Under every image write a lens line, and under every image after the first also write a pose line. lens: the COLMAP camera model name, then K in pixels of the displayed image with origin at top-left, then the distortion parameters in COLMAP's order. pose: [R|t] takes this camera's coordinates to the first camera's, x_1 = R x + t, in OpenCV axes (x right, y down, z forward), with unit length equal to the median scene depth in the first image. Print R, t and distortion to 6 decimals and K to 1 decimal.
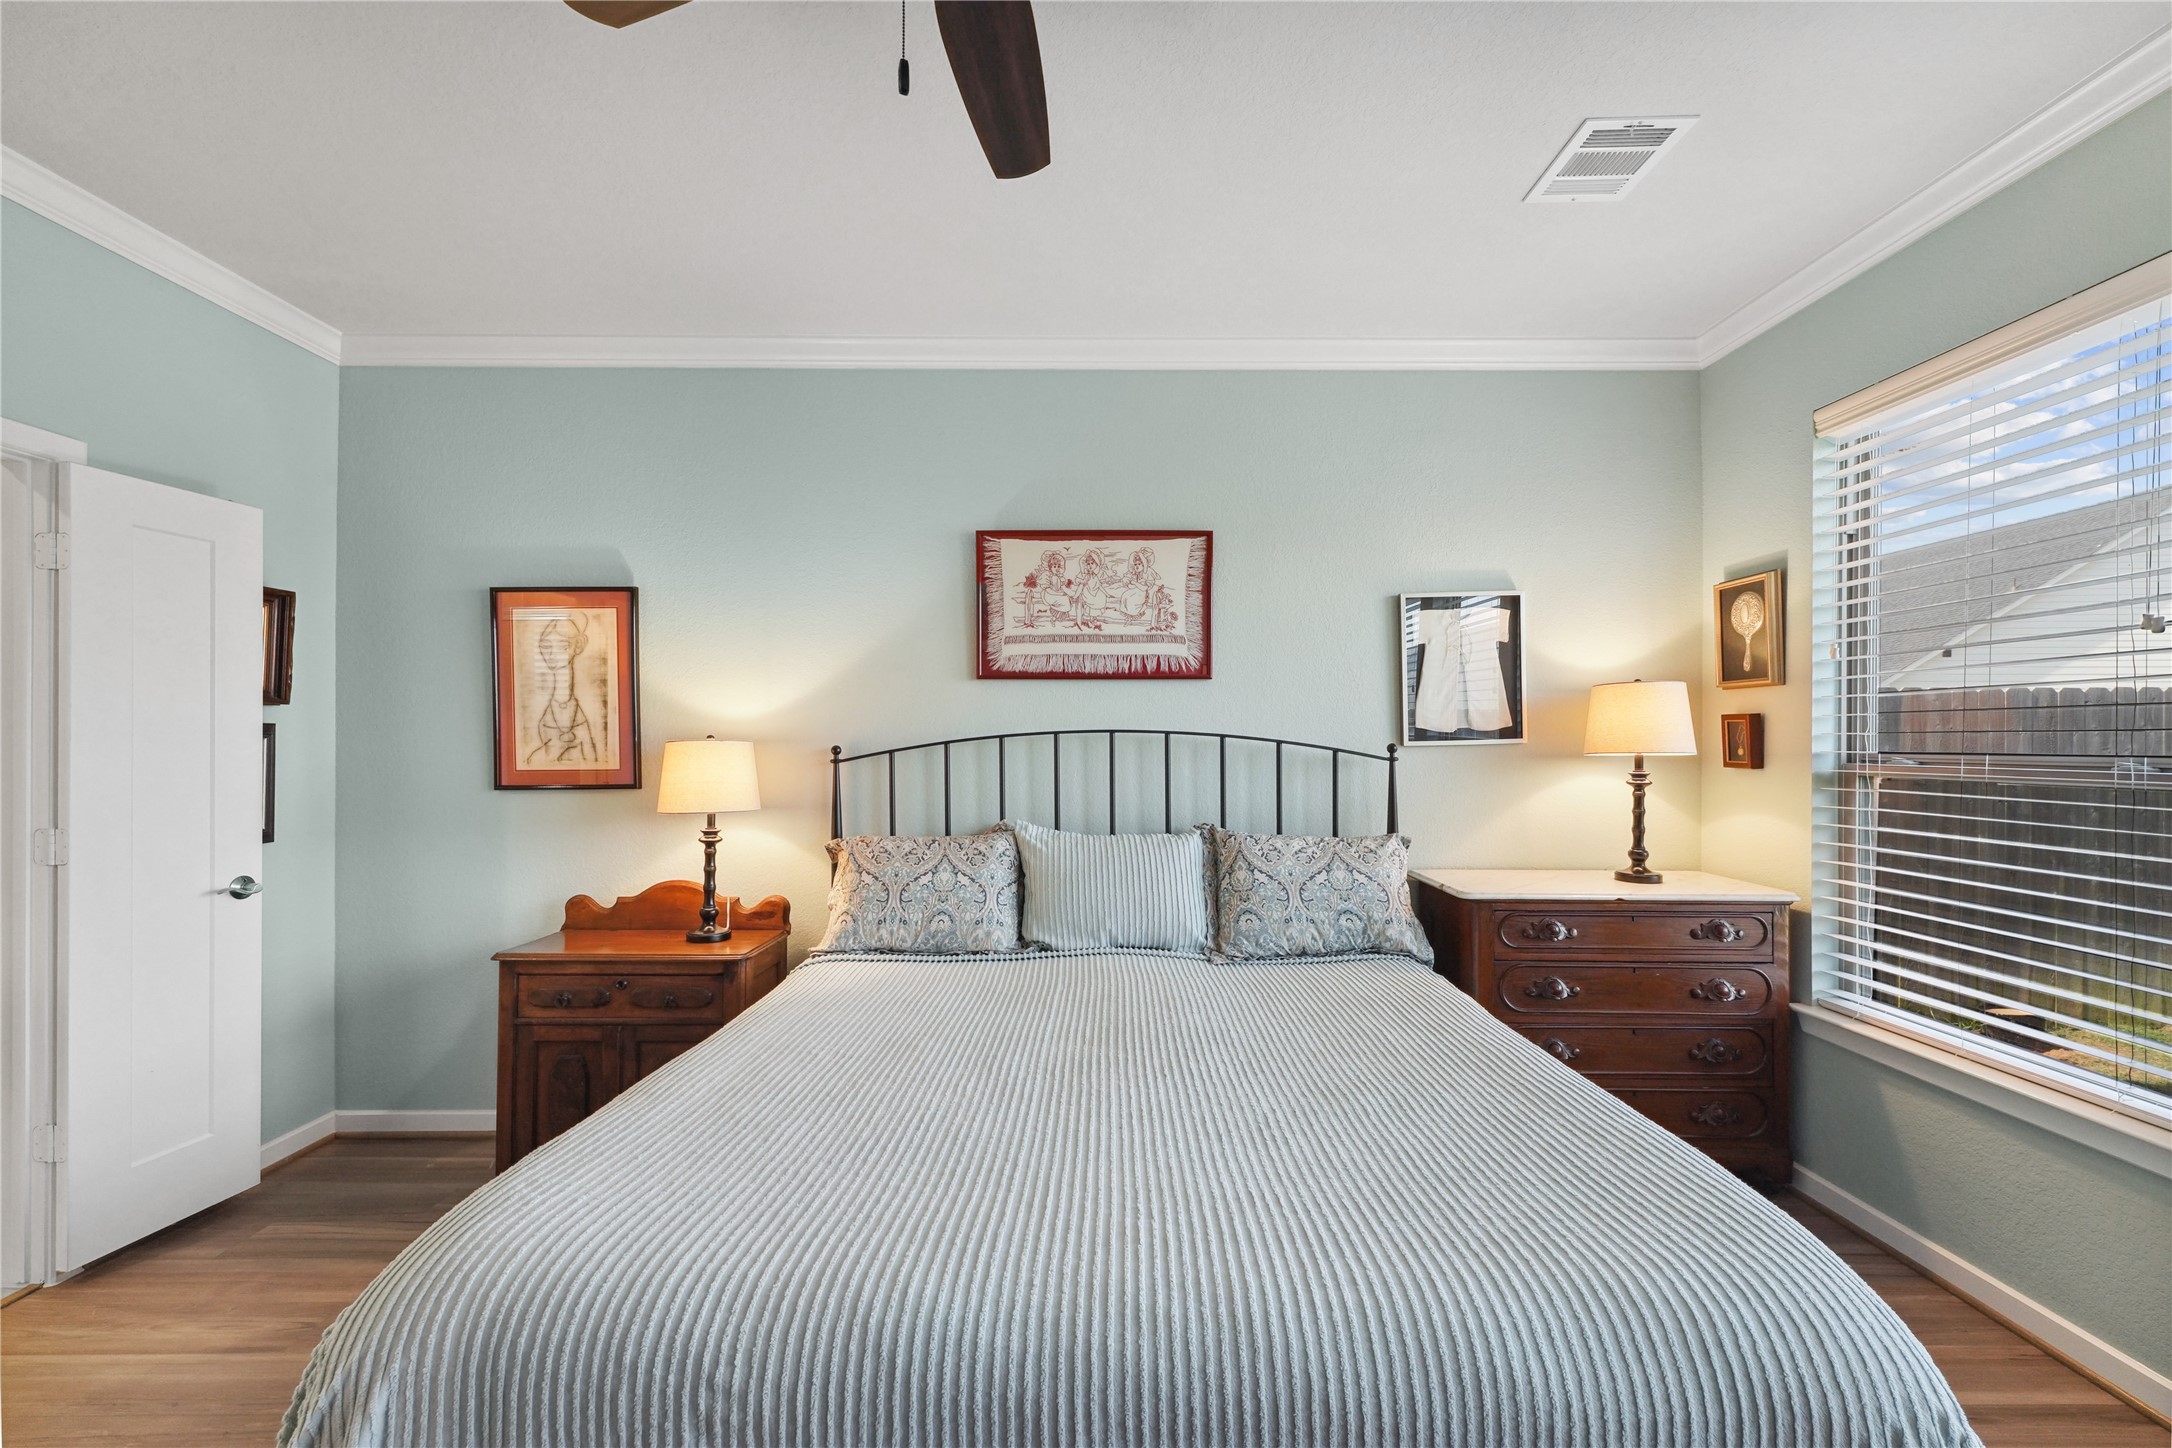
lens RADIAL K [[880.1, 0, 1082.5], [0, 880.1, 734.3], [0, 0, 1]] dist [0.016758, -0.004094]
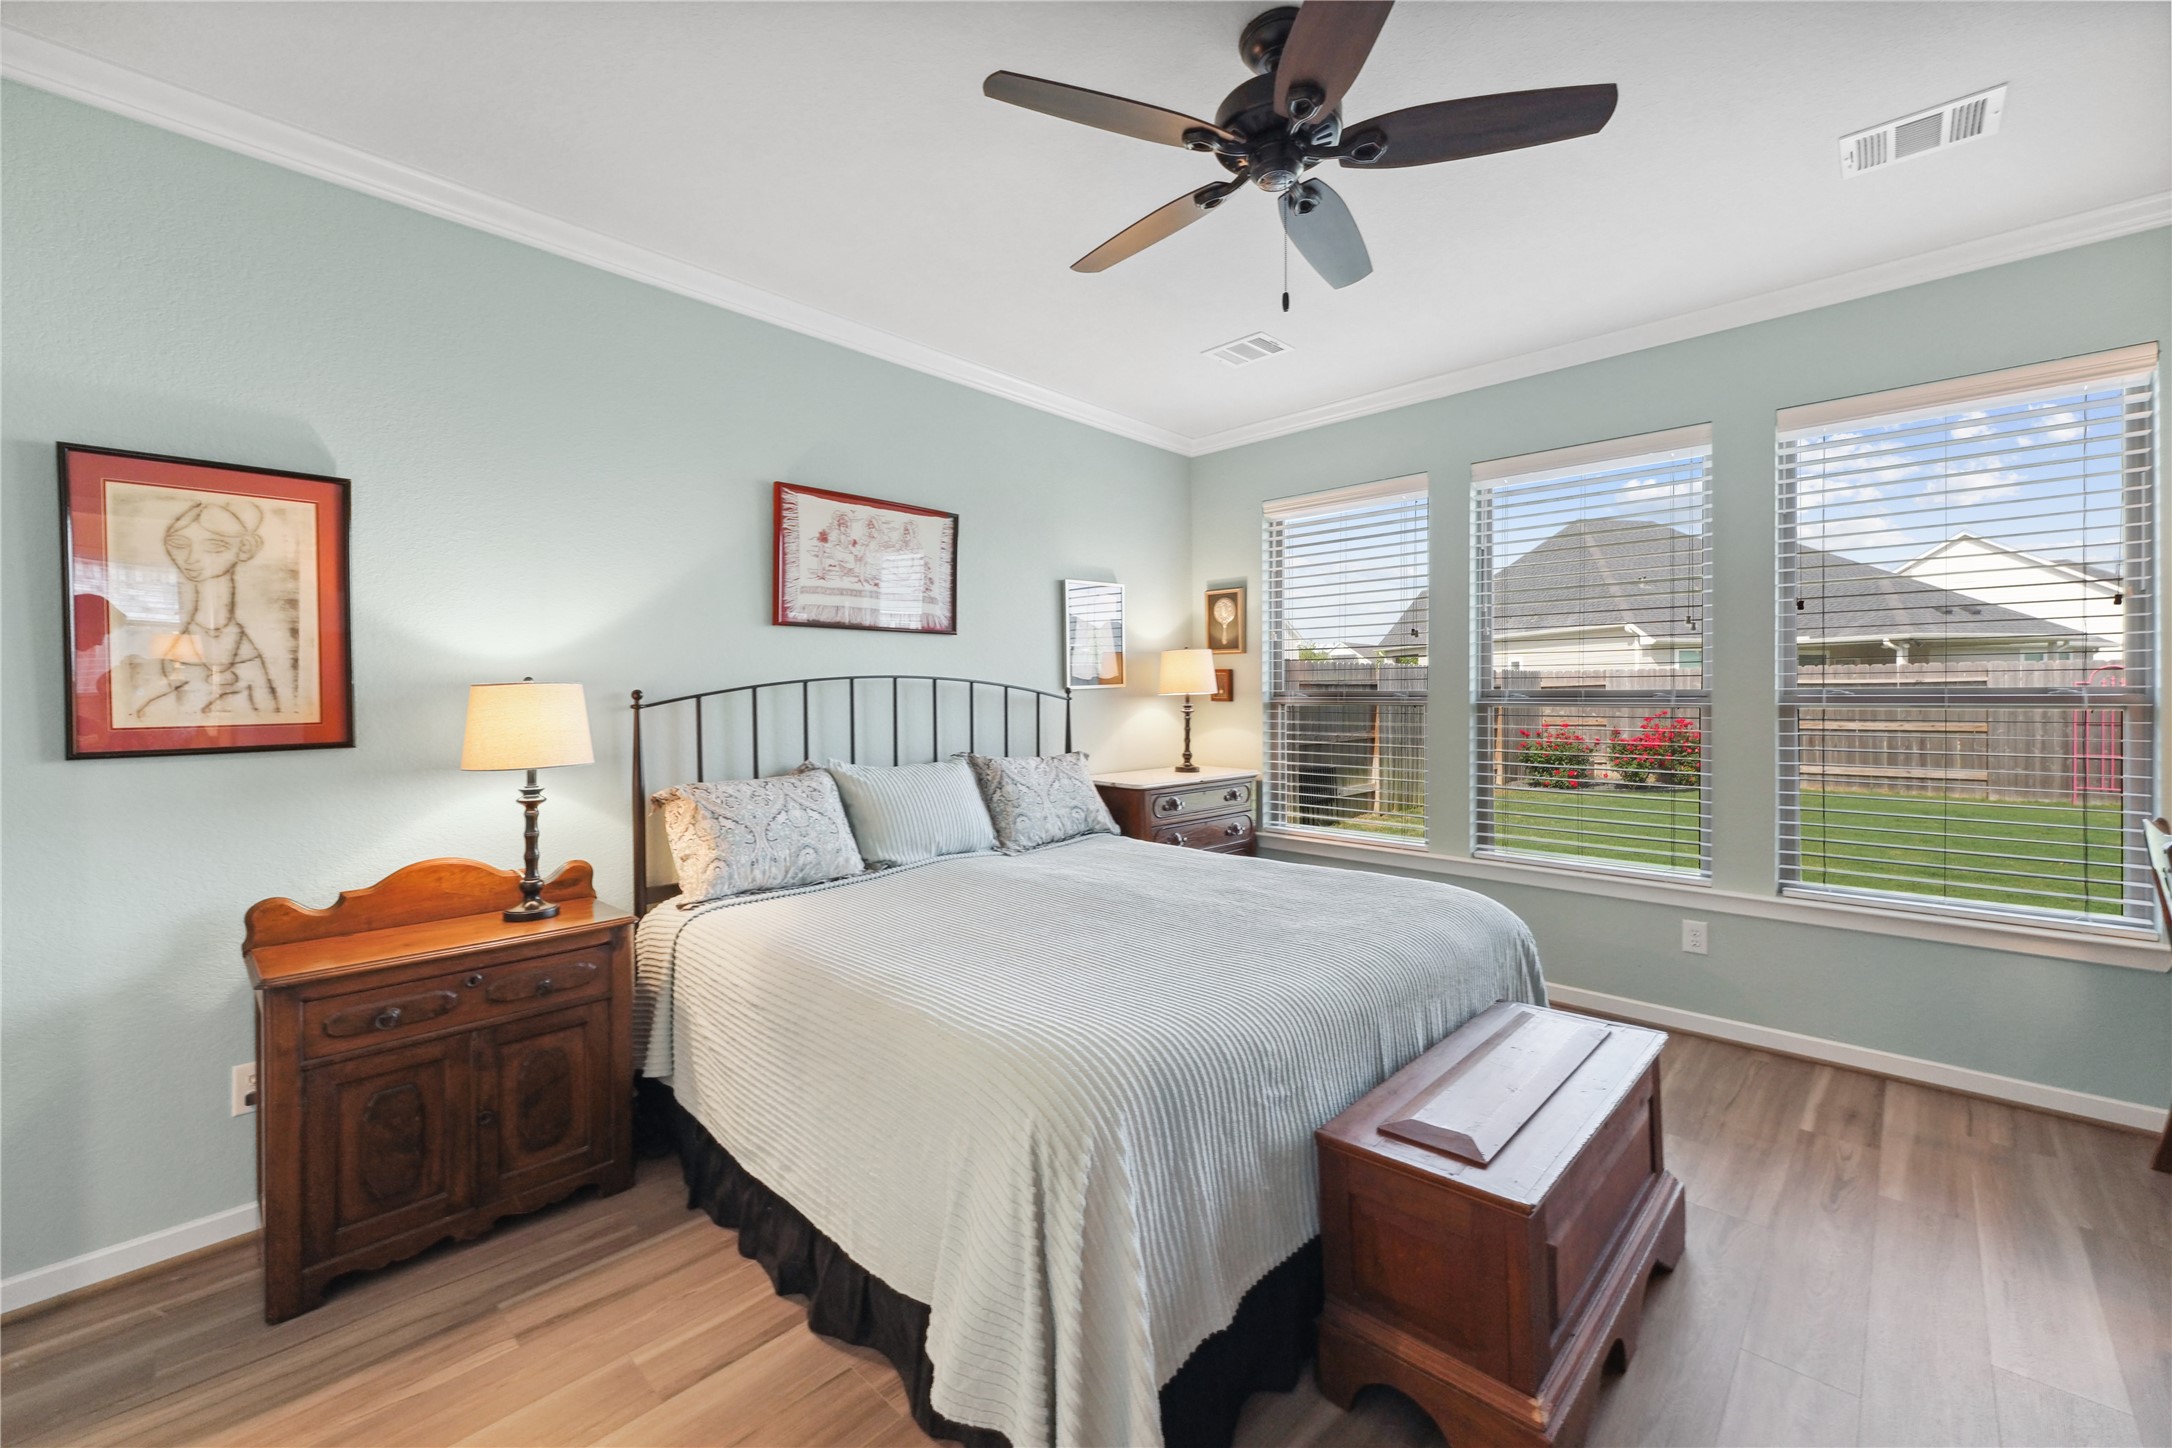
lens RADIAL K [[880.1, 0, 1070.9], [0, 880.1, 693.7], [0, 0, 1]] dist [0.016758, -0.004094]
pose [[0.695015, -0.005556, 0.718974, -0.636318], [-0.001086, 0.999961, 0.008777, 0.008424], [-0.718995, -0.006881, 0.694981, 0.032194]]
